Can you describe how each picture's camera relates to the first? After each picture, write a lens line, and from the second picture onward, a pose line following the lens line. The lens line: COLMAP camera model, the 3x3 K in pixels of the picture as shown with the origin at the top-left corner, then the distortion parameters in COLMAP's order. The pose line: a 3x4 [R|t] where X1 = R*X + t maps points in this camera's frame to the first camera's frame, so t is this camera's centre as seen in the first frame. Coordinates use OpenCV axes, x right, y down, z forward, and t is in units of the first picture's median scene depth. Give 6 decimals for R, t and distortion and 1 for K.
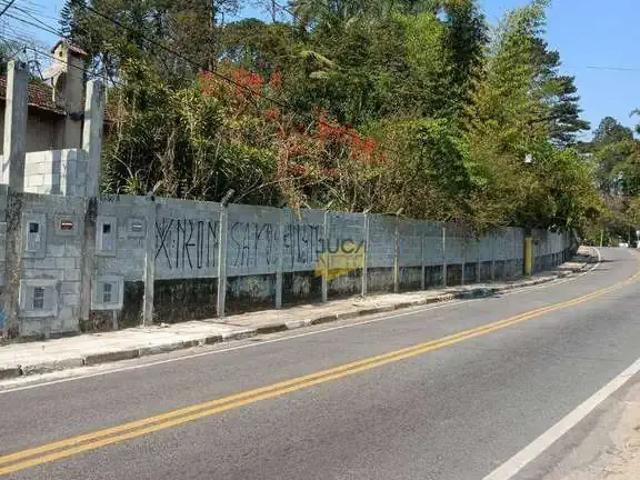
lens RADIAL K [[850.7, 0, 319.8], [0, 850.7, 240.3], [0, 0, 1]] dist [0.004016, 0.000000]
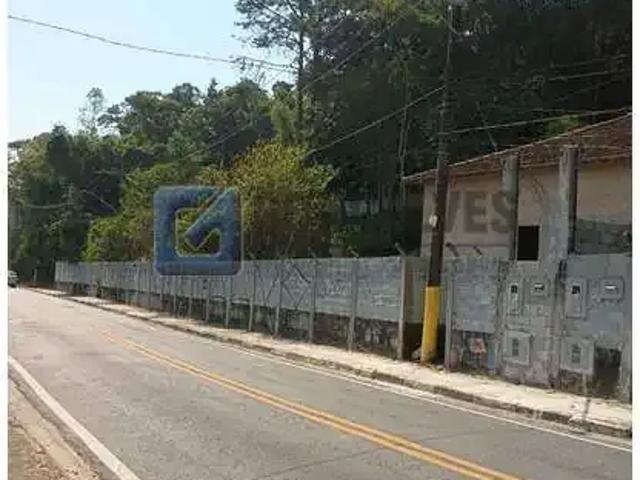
lens RADIAL K [[850.7, 0, 319.7], [0, 850.7, 240.4], [0, 0, 1]] dist [0.004016, 0.000000]
pose [[-0.588270, -0.077481, -0.804944, 0.761470], [-0.044885, 0.996993, -0.063164, 0.004904], [0.807418, -0.001027, -0.589979, 1.397494]]
